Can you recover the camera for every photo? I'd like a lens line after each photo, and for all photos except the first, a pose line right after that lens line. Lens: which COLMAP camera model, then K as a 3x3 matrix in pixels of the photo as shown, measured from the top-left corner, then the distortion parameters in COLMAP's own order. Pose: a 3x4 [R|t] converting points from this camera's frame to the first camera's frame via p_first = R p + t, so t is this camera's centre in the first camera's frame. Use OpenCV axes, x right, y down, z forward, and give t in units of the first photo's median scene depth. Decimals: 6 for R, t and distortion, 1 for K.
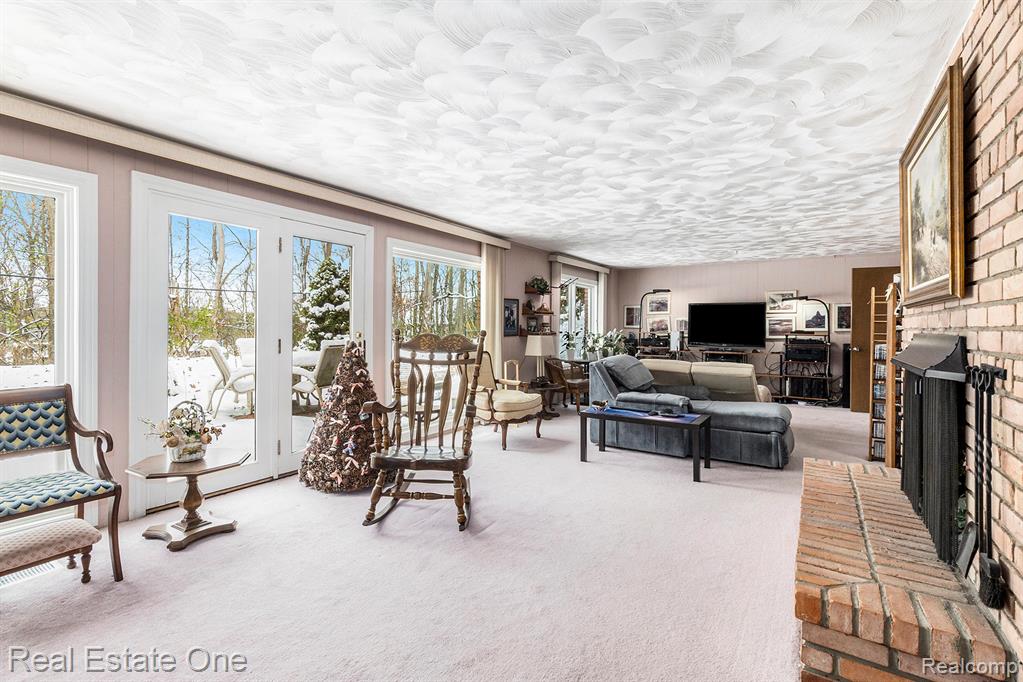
lens RADIAL K [[488.1, 0, 500.8], [0, 488.1, 329.3], [0, 0, 1]] dist [0.011080, -0.000184]
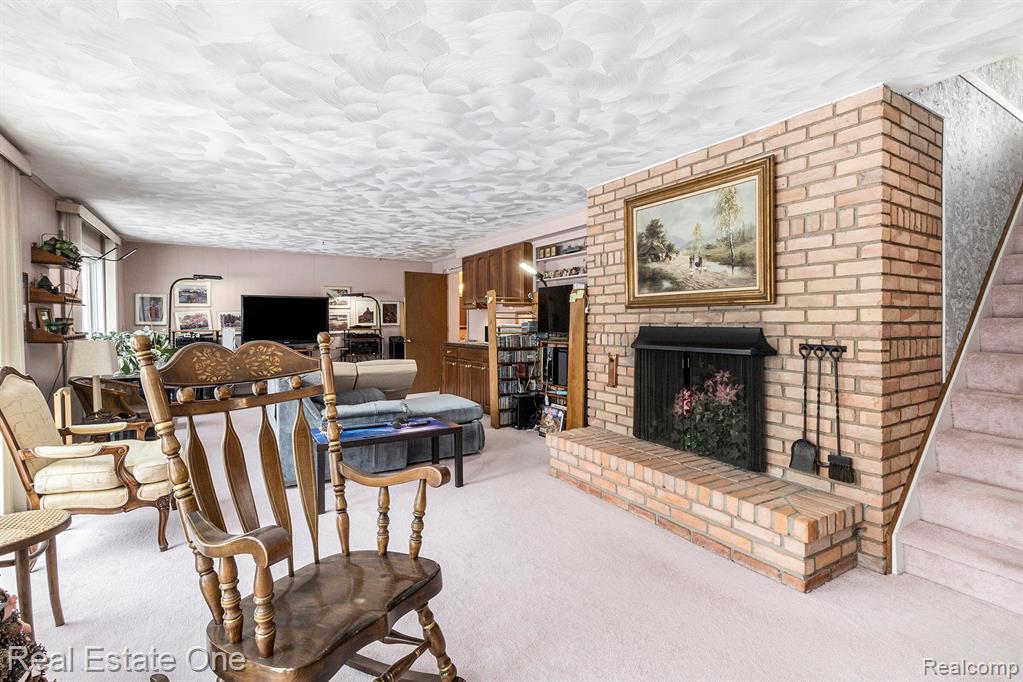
lens RADIAL K [[488.1, 0, 500.8], [0, 488.1, 329.3], [0, 0, 1]] dist [0.011080, -0.000184]
pose [[0.419011, -0.019541, 0.907771, -0.325619], [0.010257, 0.999806, 0.016788, -0.005553], [-0.907923, 0.002276, 0.419131, 0.420222]]
